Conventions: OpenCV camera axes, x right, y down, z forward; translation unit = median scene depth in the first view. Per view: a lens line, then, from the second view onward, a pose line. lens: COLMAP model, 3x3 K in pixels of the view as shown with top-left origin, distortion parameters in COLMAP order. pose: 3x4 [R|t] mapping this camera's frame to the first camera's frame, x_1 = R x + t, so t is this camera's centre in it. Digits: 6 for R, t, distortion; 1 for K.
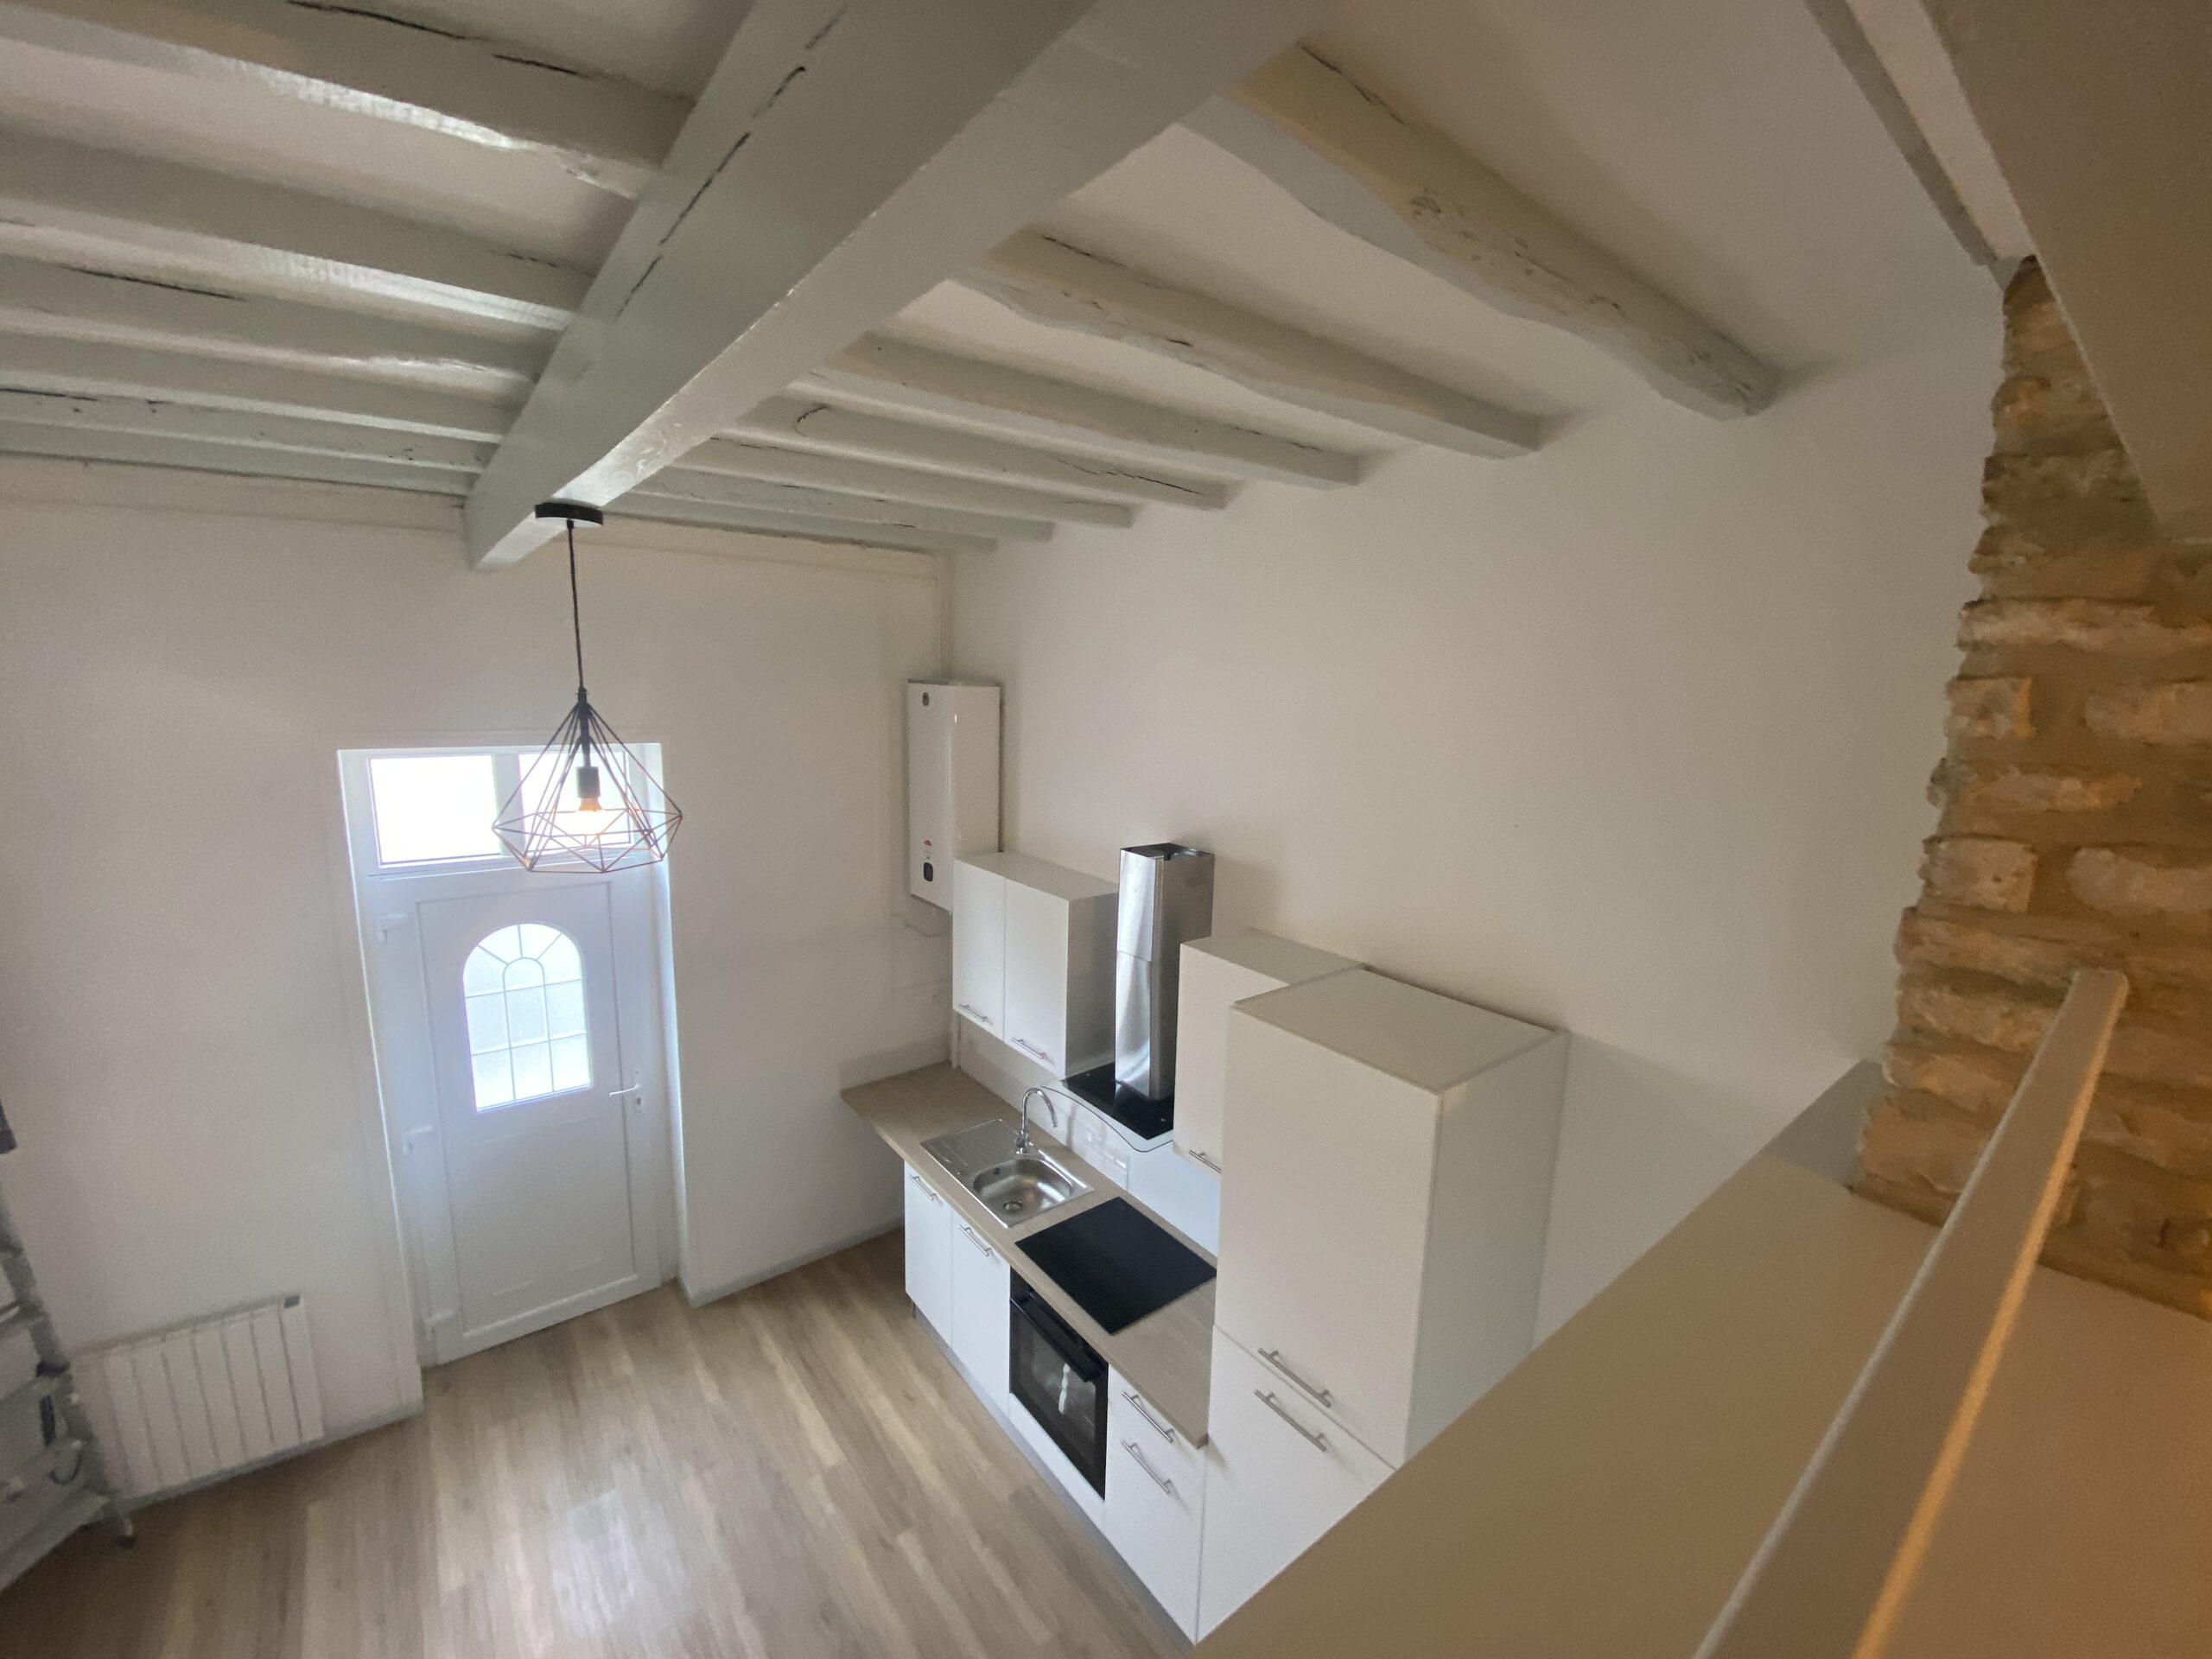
lens RADIAL K [[900.9, 0, 1099.6], [0, 900.9, 823.3], [0, 0, 1]] dist [0.044891, -0.029527]
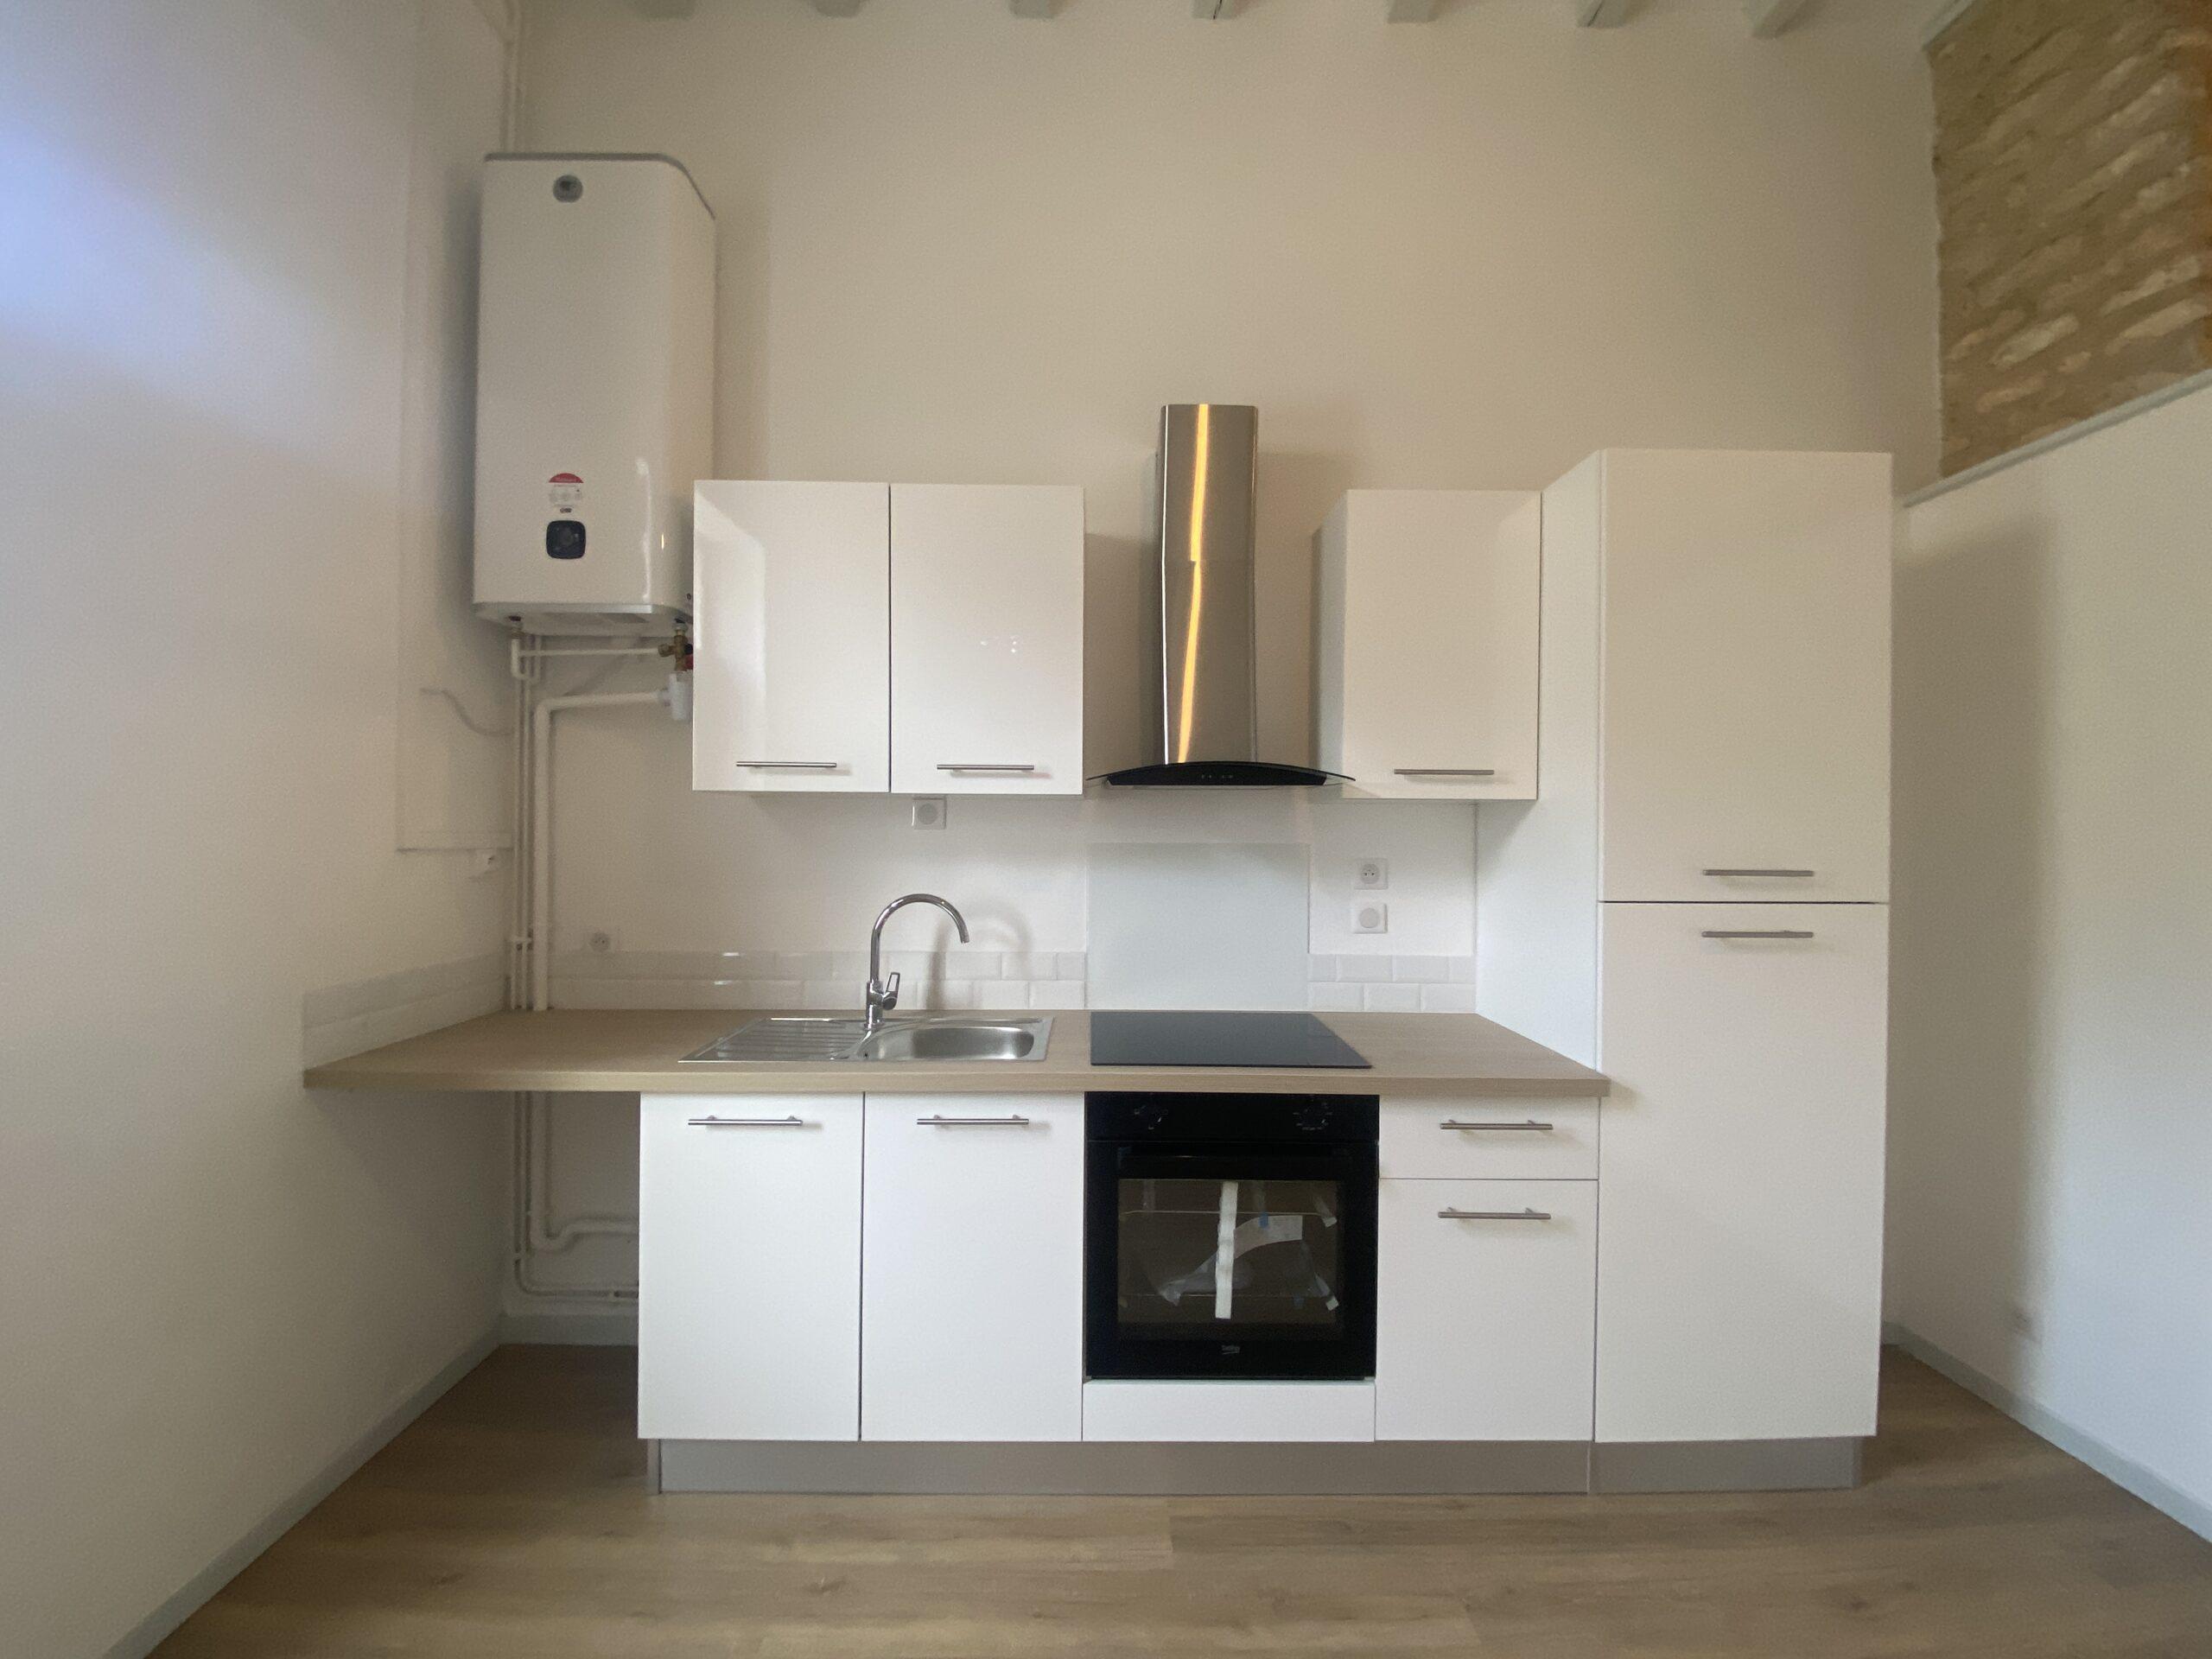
lens RADIAL K [[897.3, 0, 1105.3], [0, 897.3, 824.8], [0, 0, 1]] dist [0.015129, -0.017075]
pose [[0.604567, -0.018116, 0.796348, -0.457817], [0.143652, 0.985829, -0.086631, 0.327597], [-0.783494, 0.166772, 0.598602, 0.582559]]
